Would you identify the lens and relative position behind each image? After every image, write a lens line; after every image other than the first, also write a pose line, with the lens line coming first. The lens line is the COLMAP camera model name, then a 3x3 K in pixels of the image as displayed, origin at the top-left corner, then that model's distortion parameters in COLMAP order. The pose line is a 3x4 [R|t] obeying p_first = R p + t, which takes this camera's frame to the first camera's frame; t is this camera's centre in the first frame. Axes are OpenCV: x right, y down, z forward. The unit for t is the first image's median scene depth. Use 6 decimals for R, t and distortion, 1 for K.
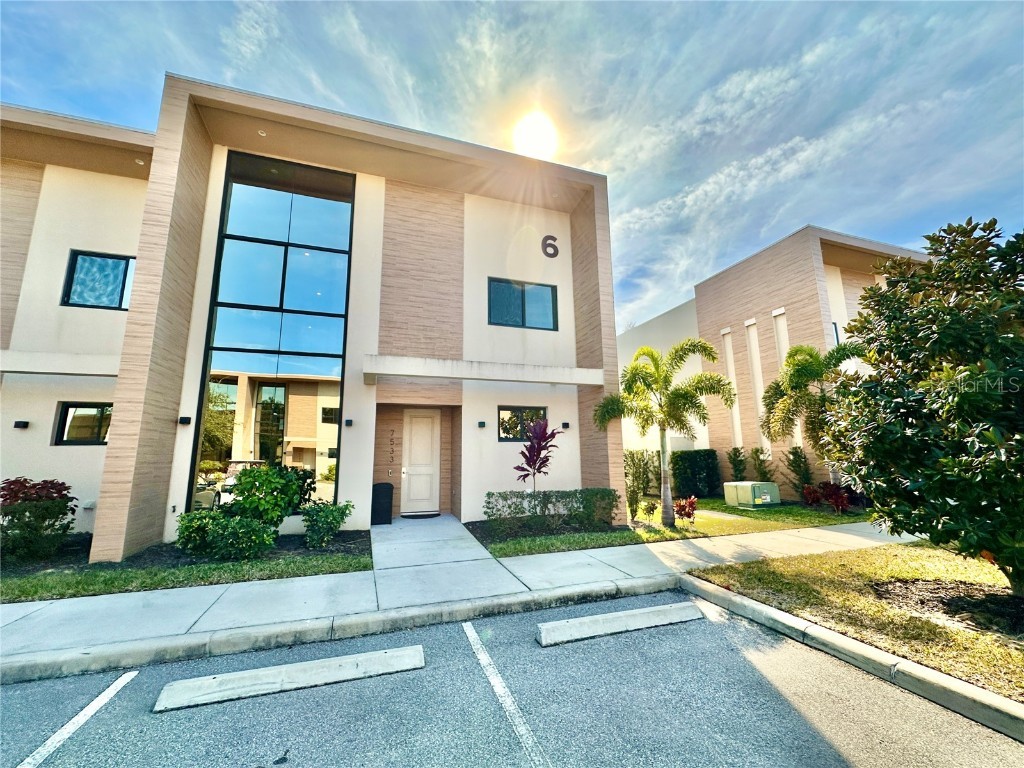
lens RADIAL K [[410.8, 0, 512.0], [0, 410.8, 384.0], [0, 0, 1]] dist [0.000205, 0.000636]
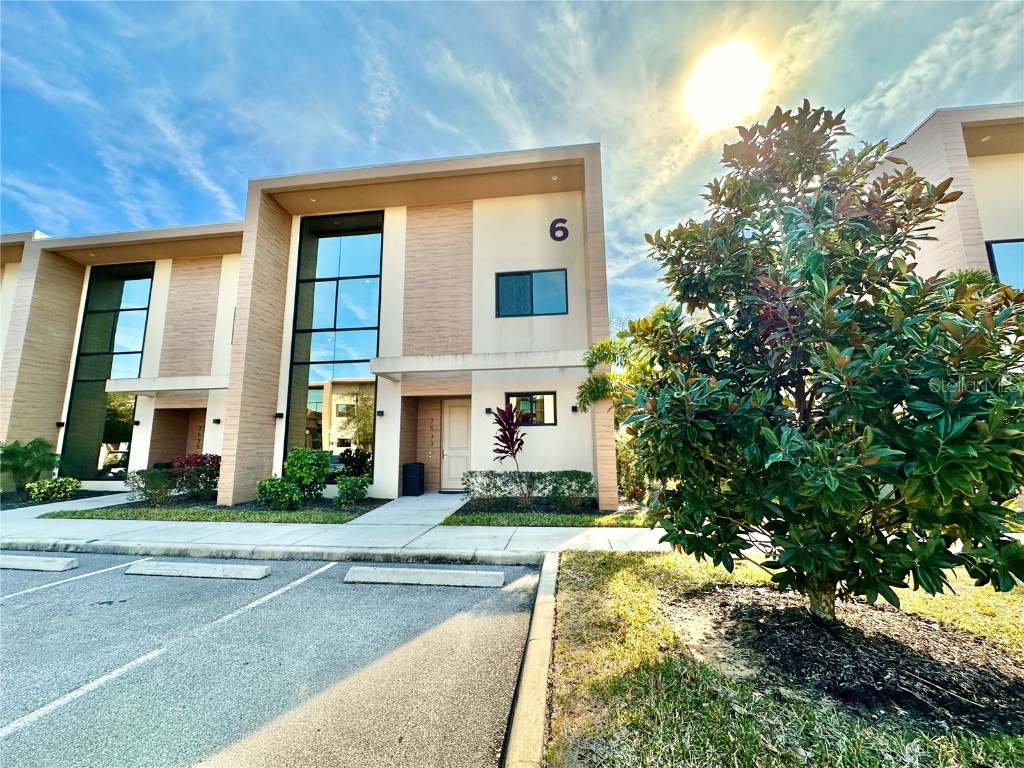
lens RADIAL K [[409.9, 0, 497.0], [0, 409.9, 383.1], [0, 0, 1]] dist [0.007152, -0.000313]
pose [[0.894011, -0.064919, -0.443317, 0.433690], [0.074141, 0.997242, 0.003480, 0.022935], [0.441869, -0.035979, 0.896358, 0.038102]]
